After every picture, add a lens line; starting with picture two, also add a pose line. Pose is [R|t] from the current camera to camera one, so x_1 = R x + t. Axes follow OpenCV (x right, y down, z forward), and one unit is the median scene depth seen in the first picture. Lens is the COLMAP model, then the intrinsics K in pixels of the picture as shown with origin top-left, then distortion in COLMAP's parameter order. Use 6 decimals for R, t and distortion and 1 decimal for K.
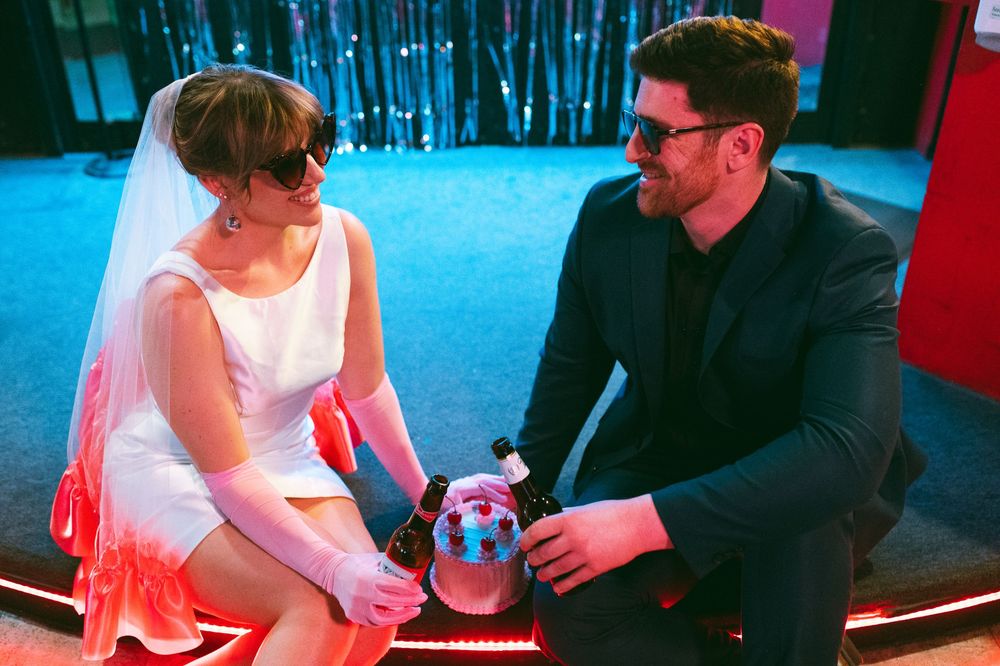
lens RADIAL K [[992.4, 0, 484.2], [0, 992.4, 333.5], [0, 0, 1]] dist [-0.050835, 0.010321]
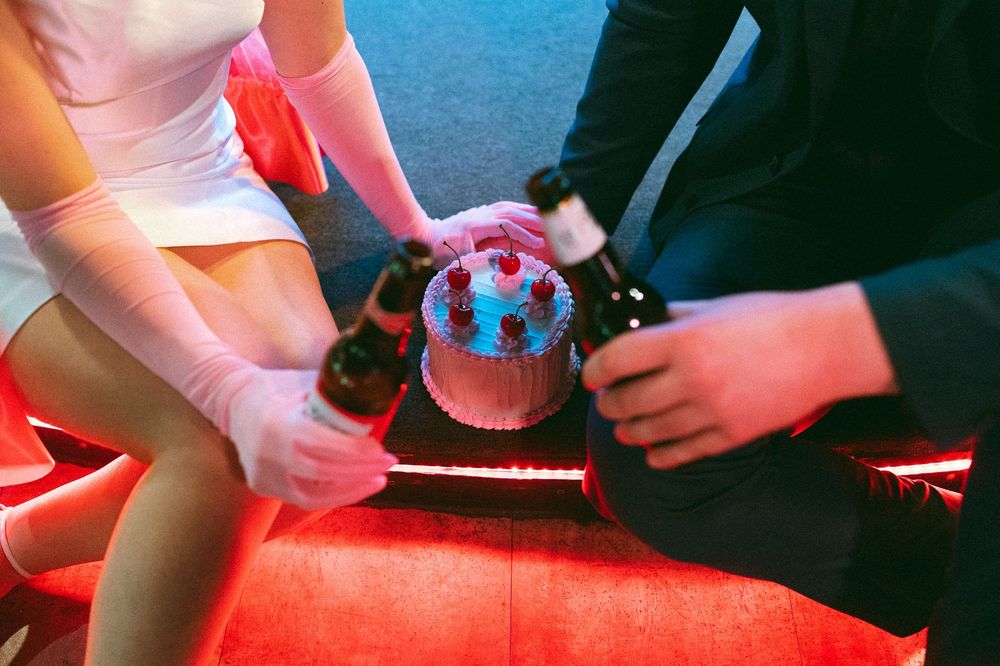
lens RADIAL K [[992.4, 0, 484.2], [0, 992.4, 333.5], [0, 0, 1]] dist [-0.050835, 0.010321]
pose [[0.999476, 0.021558, -0.024129, 0.000967], [-0.013262, 0.953132, 0.302265, 0.032315], [0.029514, -0.301786, 0.952919, 0.398545]]
